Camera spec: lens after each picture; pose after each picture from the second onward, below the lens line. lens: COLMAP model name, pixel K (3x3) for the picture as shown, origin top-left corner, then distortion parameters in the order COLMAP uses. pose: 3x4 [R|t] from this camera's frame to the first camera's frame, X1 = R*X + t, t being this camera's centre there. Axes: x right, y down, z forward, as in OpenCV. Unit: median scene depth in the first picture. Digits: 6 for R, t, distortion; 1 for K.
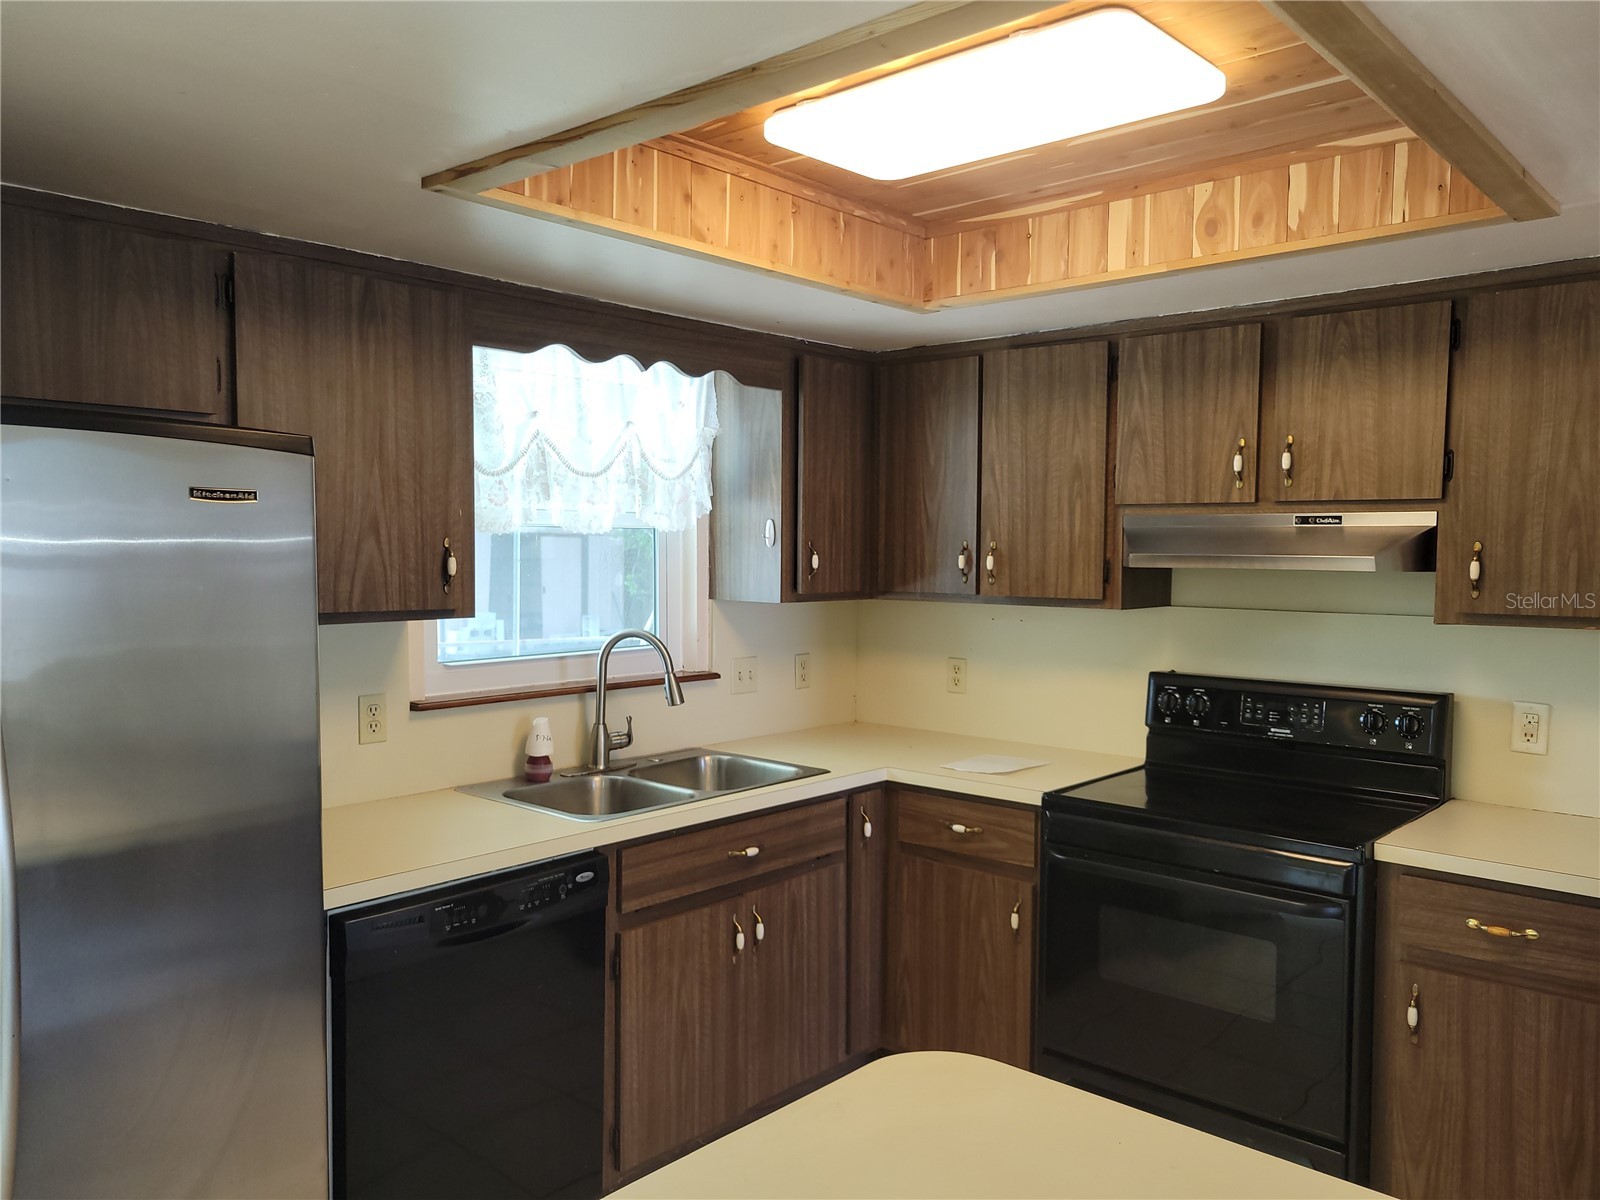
lens RADIAL K [[1224.3, 0, 818.4], [0, 1224.3, 624.0], [0, 0, 1]] dist [0.042516, -0.040897]
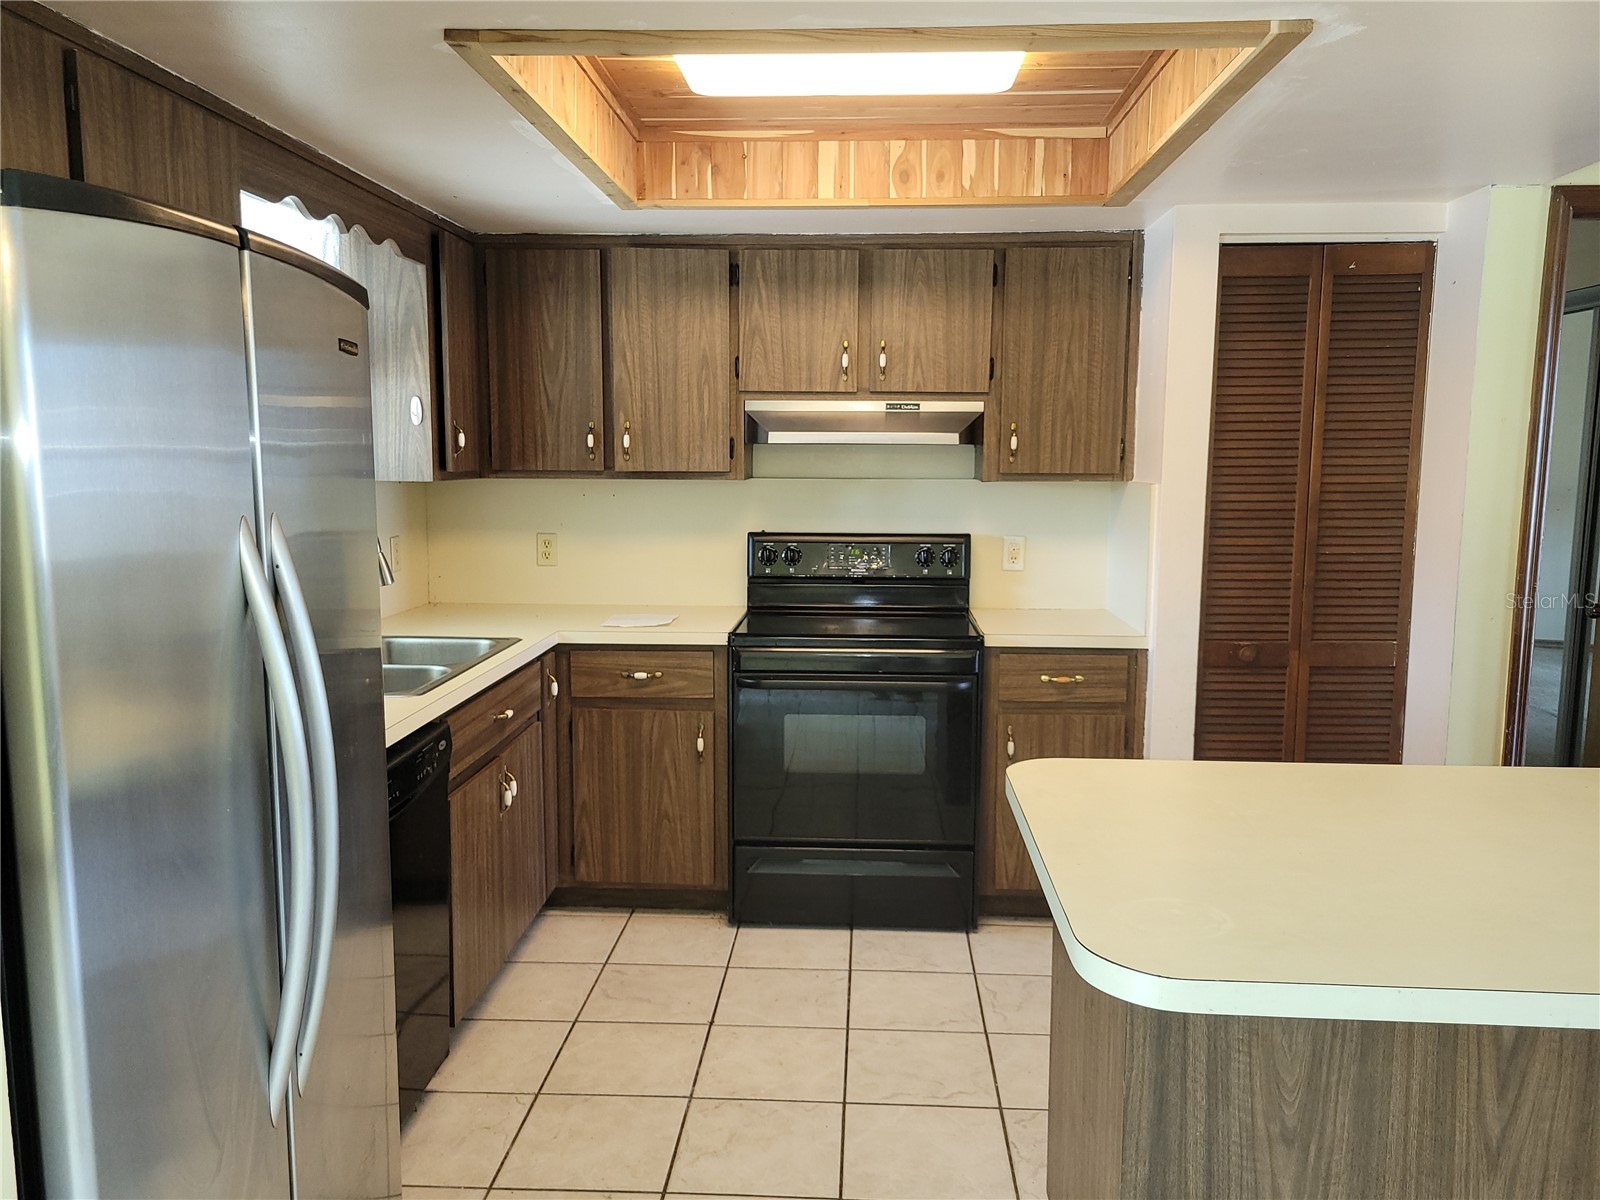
lens RADIAL K [[1224.3, 0, 818.4], [0, 1224.3, 624.0], [0, 0, 1]] dist [0.042516, -0.040897]
pose [[0.774832, -0.091795, 0.625466, -0.481109], [0.041558, 0.994657, 0.094496, 0.019046], [-0.630799, -0.047226, 0.774508, 0.017087]]
